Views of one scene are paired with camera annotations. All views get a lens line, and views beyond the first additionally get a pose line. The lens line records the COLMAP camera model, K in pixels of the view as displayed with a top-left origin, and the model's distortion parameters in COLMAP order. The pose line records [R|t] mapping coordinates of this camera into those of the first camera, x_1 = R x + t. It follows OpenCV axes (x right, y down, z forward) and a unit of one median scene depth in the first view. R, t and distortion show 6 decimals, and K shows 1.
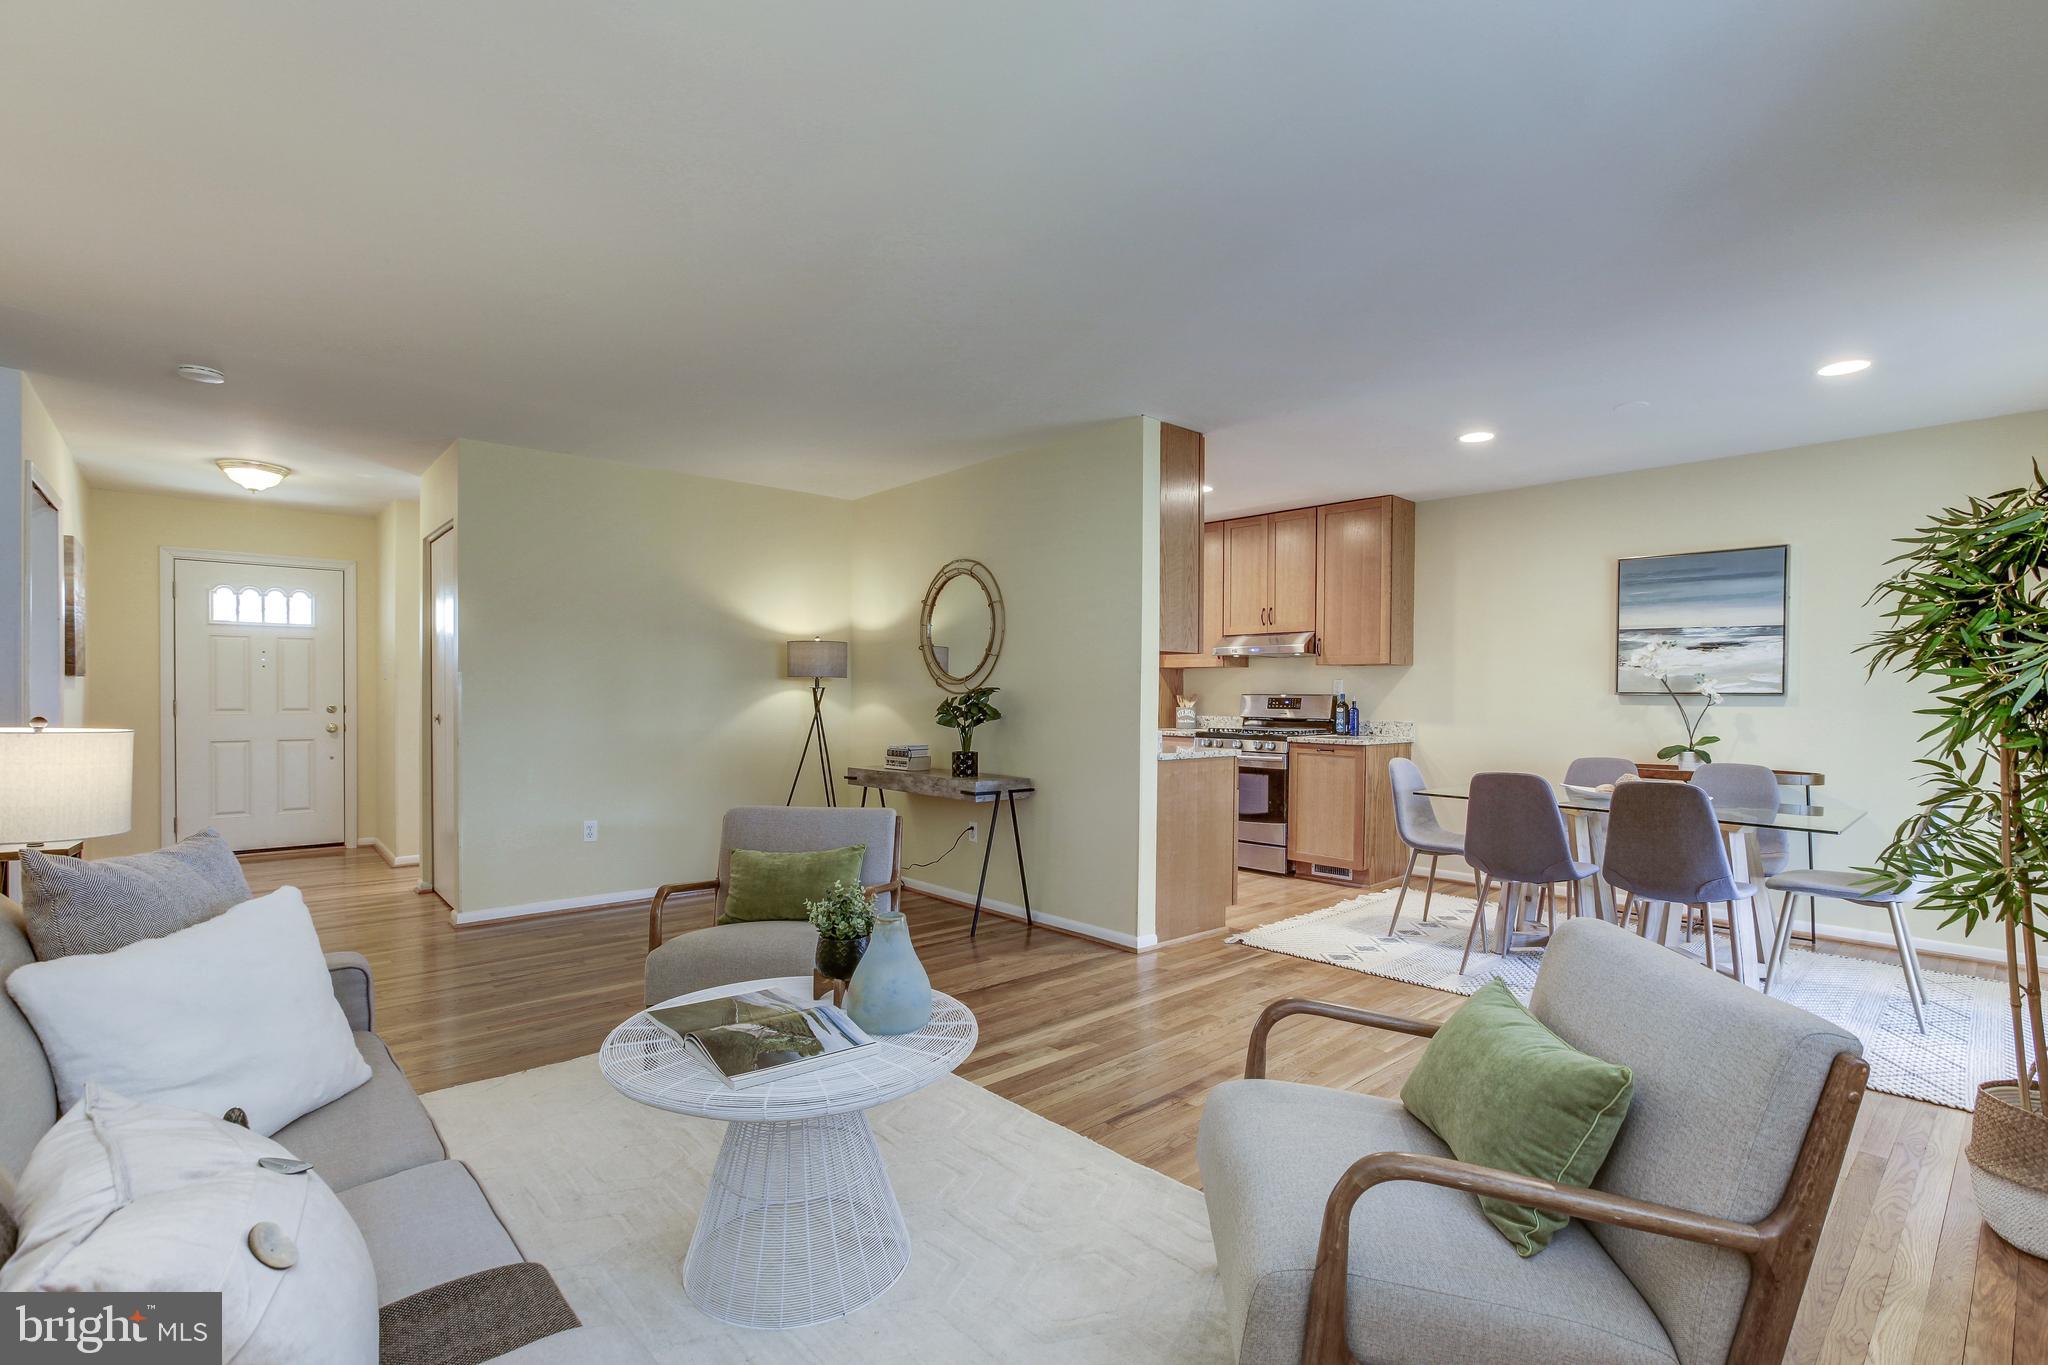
lens RADIAL K [[920.3, 0, 1052.0], [0, 920.3, 716.4], [0, 0, 1]] dist [-0.032540, 0.013052]
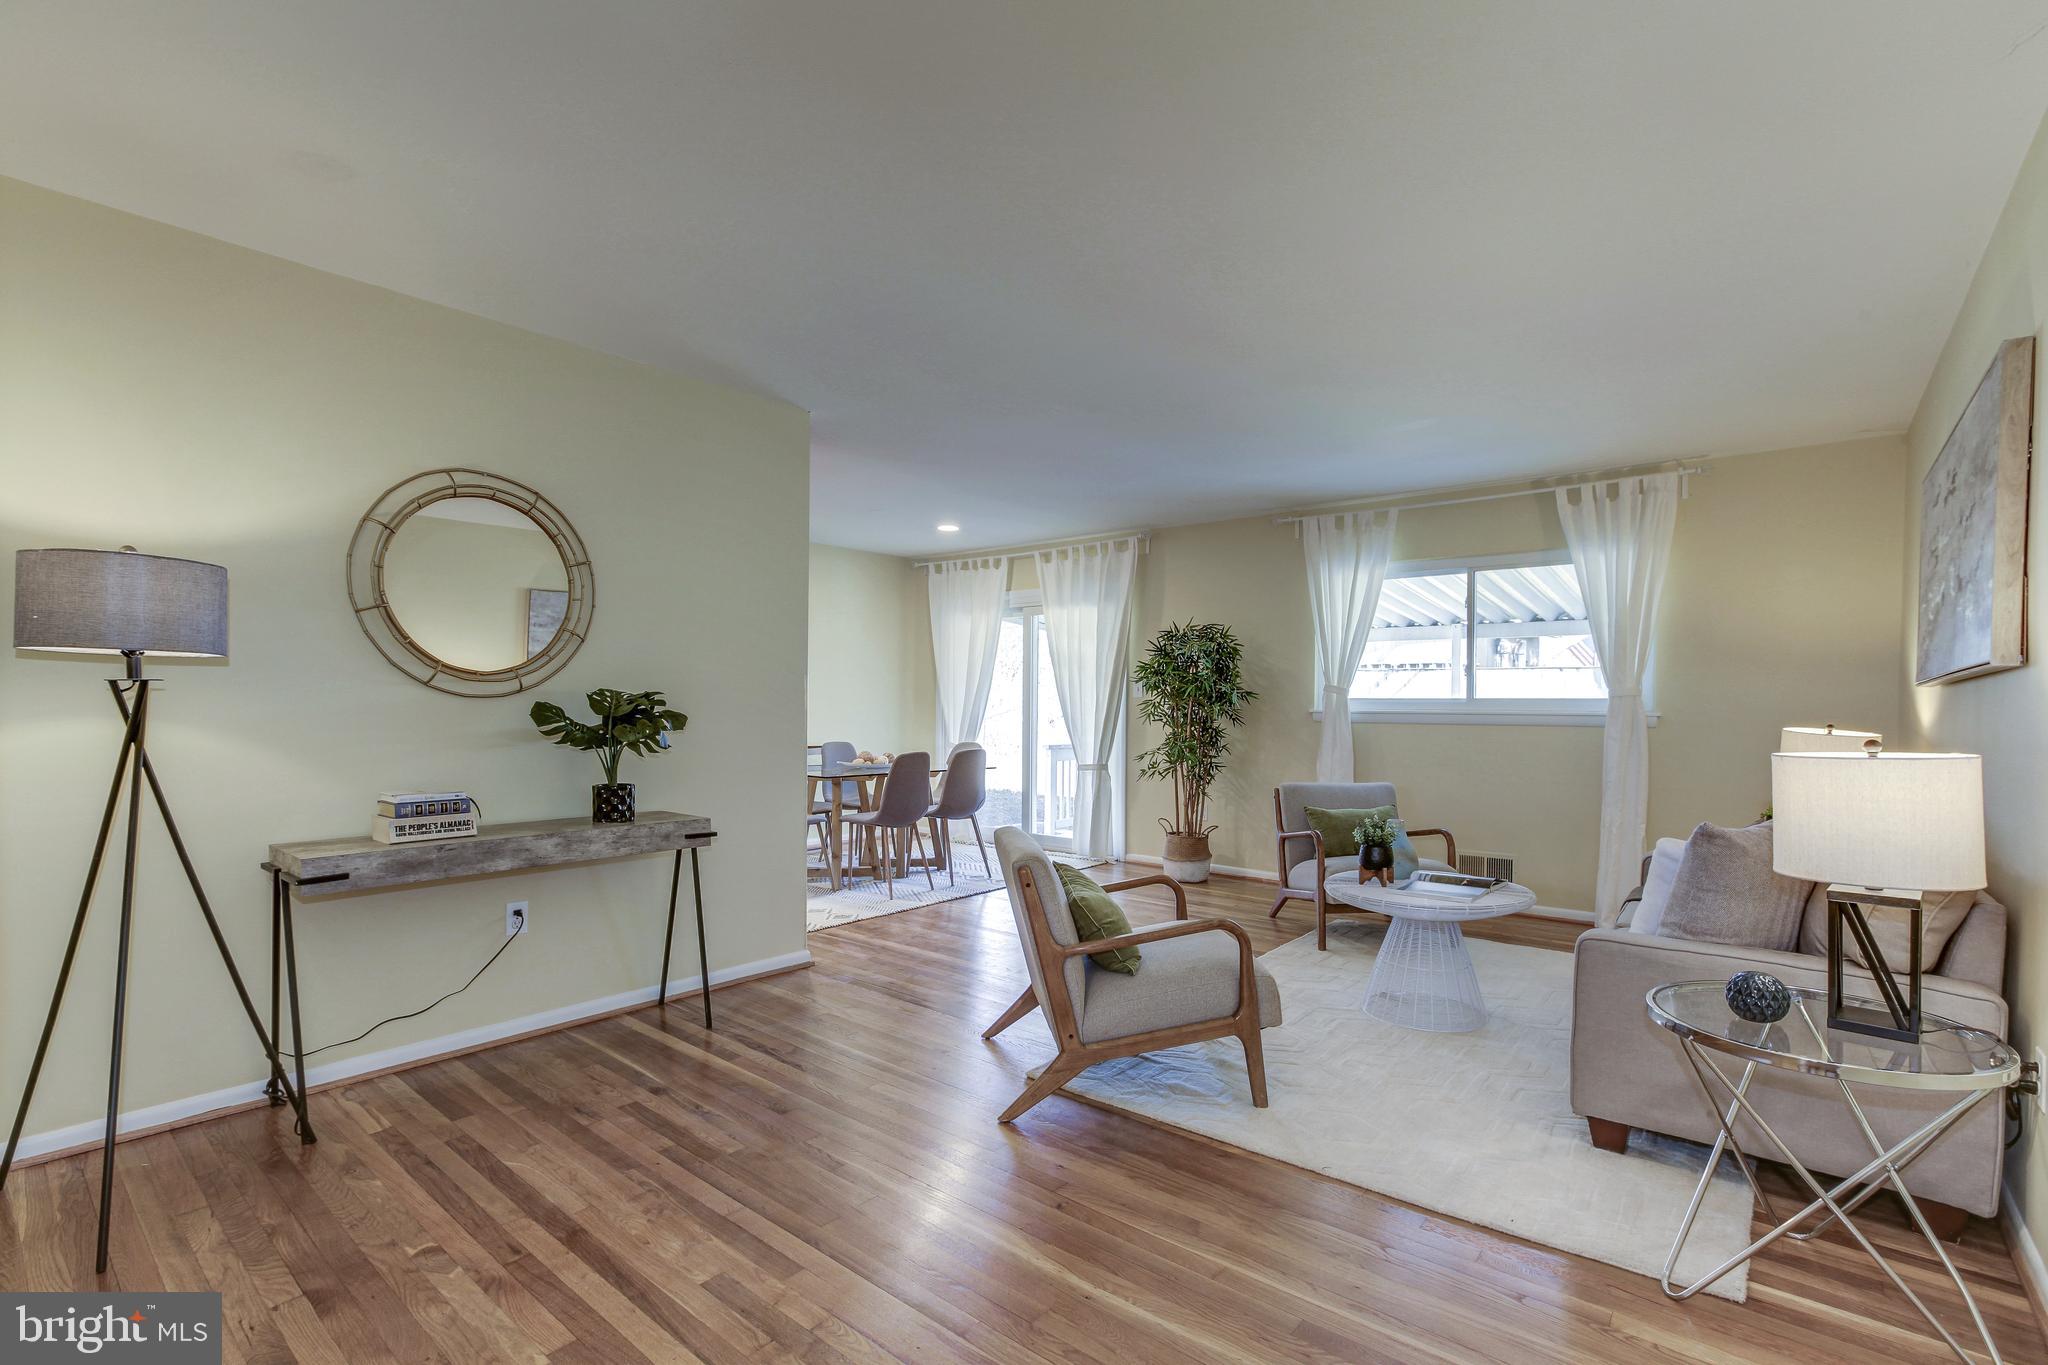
lens RADIAL K [[944.3, 0, 1053.8], [0, 944.3, 703.1], [0, 0, 1]] dist [-0.033288, 0.023029]
pose [[-0.151664, -0.005988, 0.988414, -0.760854], [0.017996, 0.999799, 0.008818, -0.019965], [-0.988268, 0.019125, -0.151525, 0.729666]]
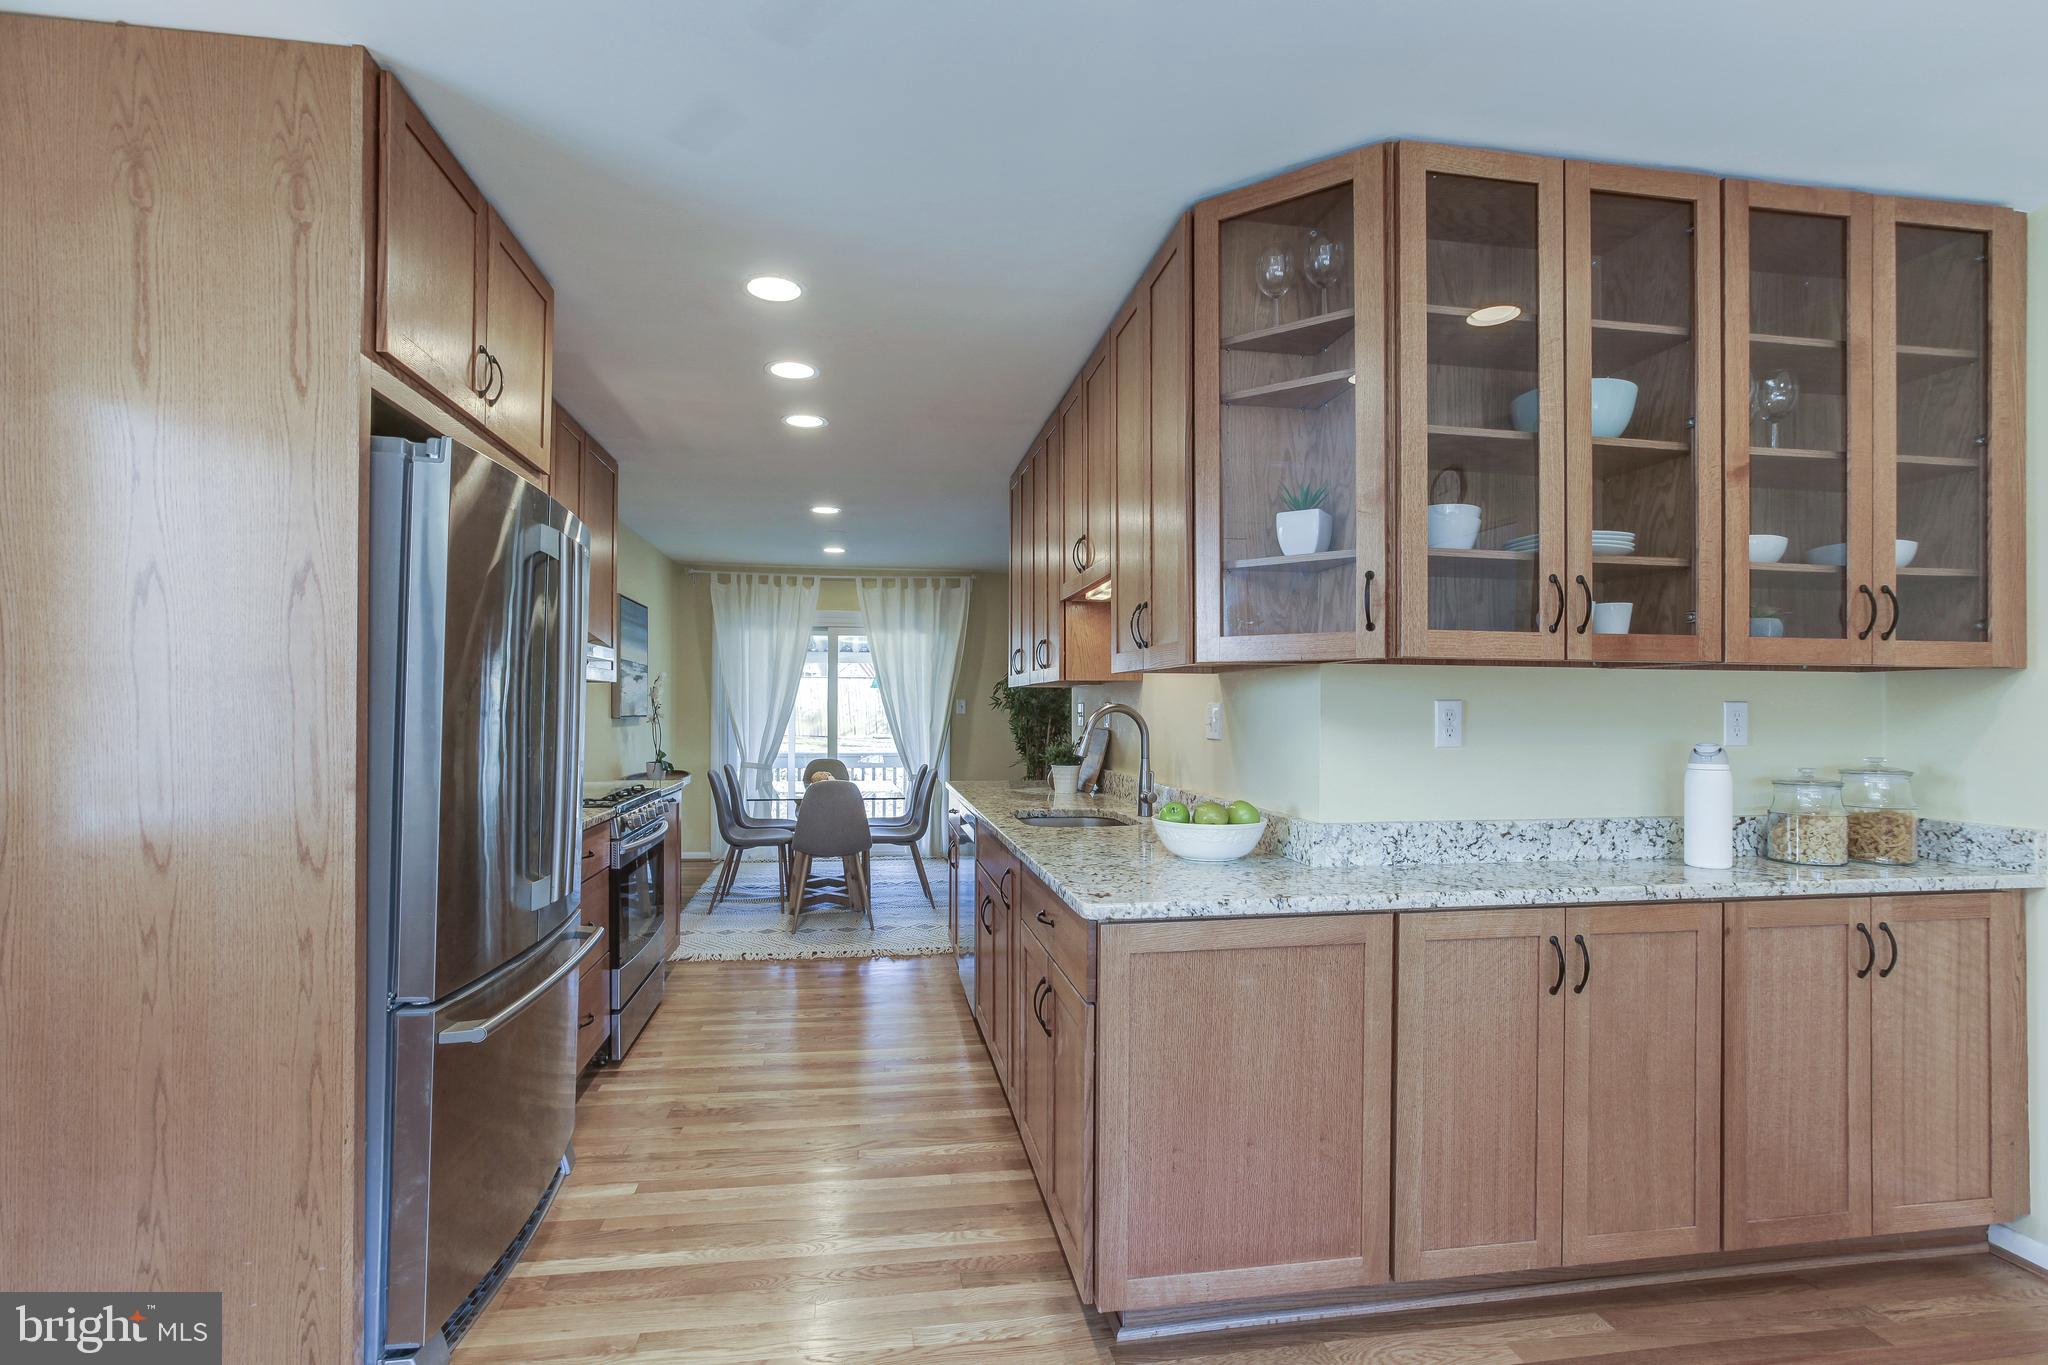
lens RADIAL K [[955.4, 0, 1051.0], [0, 955.4, 703.9], [0, 0, 1]] dist [-0.038950, 0.025079]
pose [[-0.841460, -0.005588, 0.540291, -0.422931], [0.004612, 0.999836, 0.017523, -0.059500], [-0.540300, 0.017237, -0.841296, 1.682690]]
